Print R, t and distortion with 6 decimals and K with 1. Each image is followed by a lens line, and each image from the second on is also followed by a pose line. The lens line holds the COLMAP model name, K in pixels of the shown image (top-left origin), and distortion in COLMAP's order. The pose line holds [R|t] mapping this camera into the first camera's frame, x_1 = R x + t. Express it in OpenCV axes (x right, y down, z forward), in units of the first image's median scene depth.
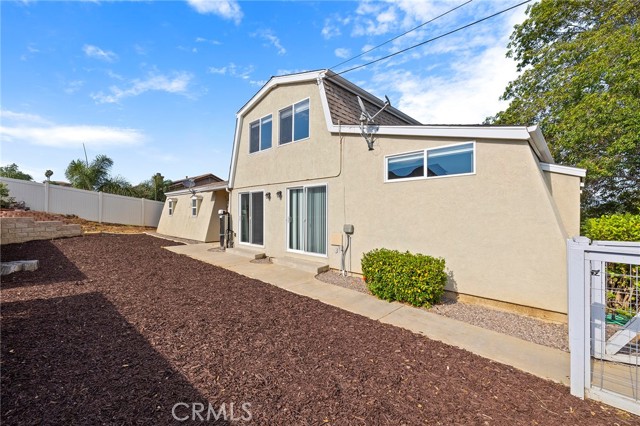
lens RADIAL K [[269.2, 0, 319.7], [0, 269.2, 212.0], [0, 0, 1]] dist [0.005032, -0.001623]
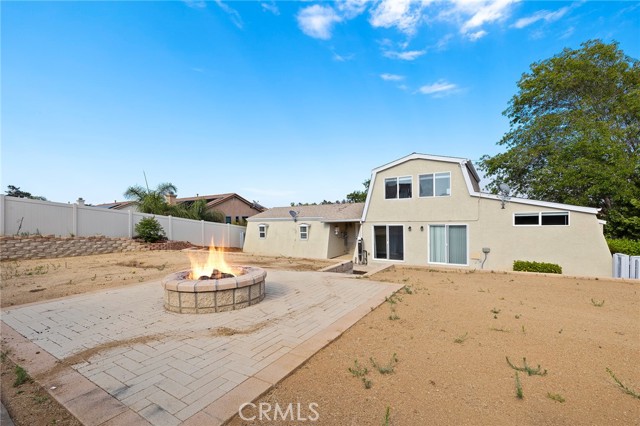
lens RADIAL K [[269.2, 0, 314.0], [0, 269.2, 230.0], [0, 0, 1]] dist [0.005032, -0.001623]
pose [[0.981670, -0.034687, 0.187403, -1.025782], [0.026006, 0.998480, 0.048585, -0.143044], [-0.188804, -0.042821, 0.981081, -0.426631]]
